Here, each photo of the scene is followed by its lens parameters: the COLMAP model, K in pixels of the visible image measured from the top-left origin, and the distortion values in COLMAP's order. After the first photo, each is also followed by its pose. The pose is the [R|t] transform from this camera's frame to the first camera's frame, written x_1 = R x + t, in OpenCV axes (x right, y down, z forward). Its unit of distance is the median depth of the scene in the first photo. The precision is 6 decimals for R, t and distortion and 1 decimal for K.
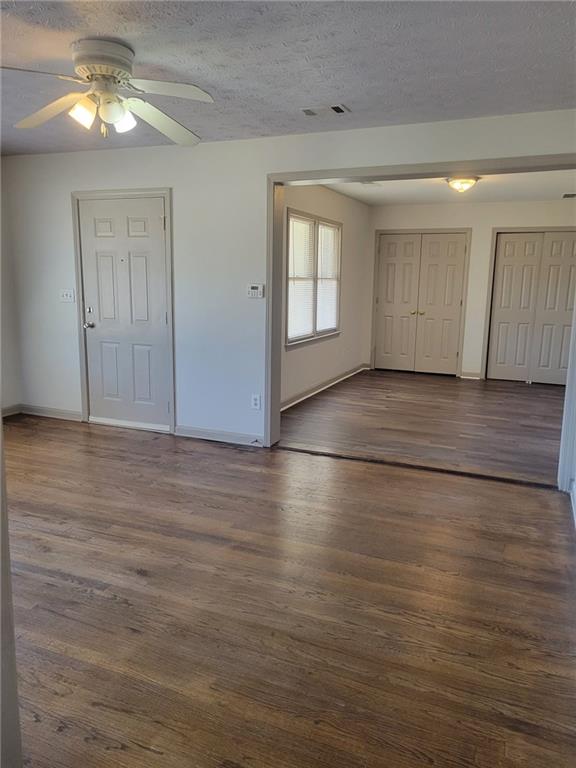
lens RADIAL K [[594.9, 0, 300.3], [0, 594.9, 379.7], [0, 0, 1]] dist [0.052912, -0.037060]
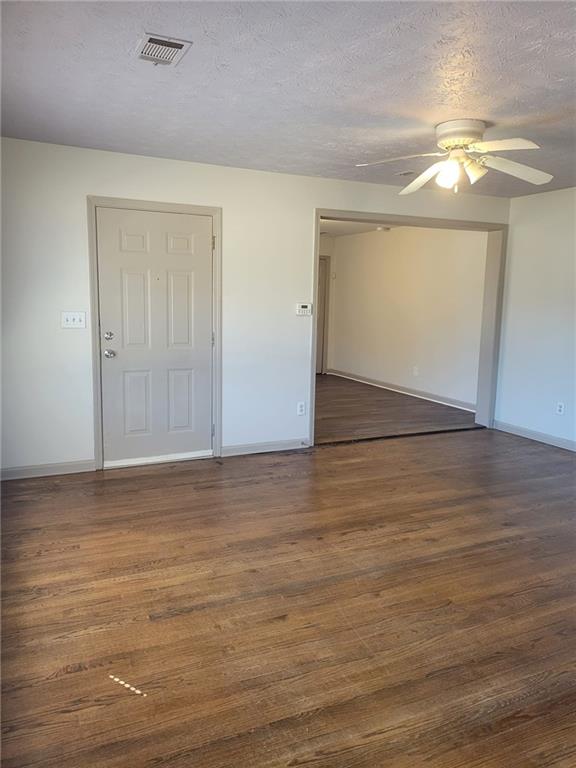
lens RADIAL K [[594.9, 0, 287.8], [0, 594.9, 384.2], [0, 0, 1]] dist [0.052912, -0.037060]
pose [[0.648889, -0.117634, 0.751735, -1.154535], [0.120134, 0.991424, 0.051443, -0.085227], [-0.751339, 0.056929, 0.657456, 0.353923]]
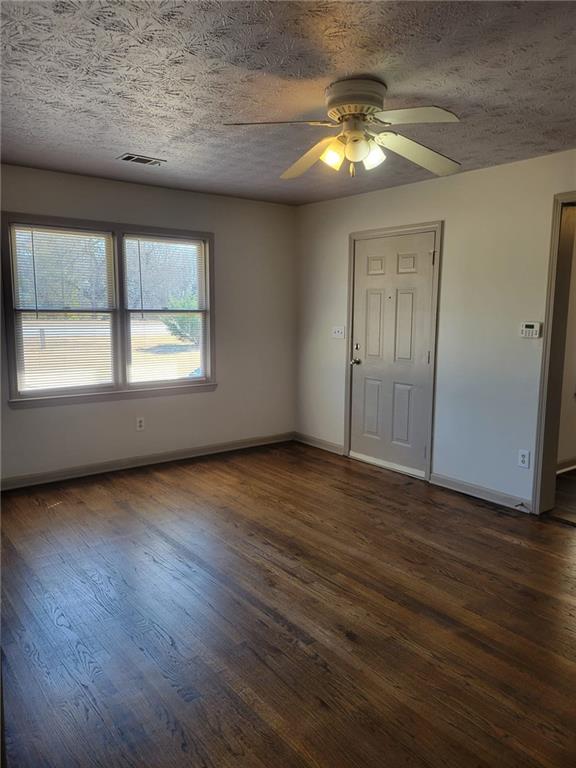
lens RADIAL K [[594.9, 0, 275.6], [0, 594.9, 379.1], [0, 0, 1]] dist [0.052912, -0.037060]
pose [[0.860062, 0.054765, -0.507242, 0.061953], [-0.082710, 0.996037, -0.032702, -0.023647], [0.503441, 0.070080, 0.861183, 0.089446]]
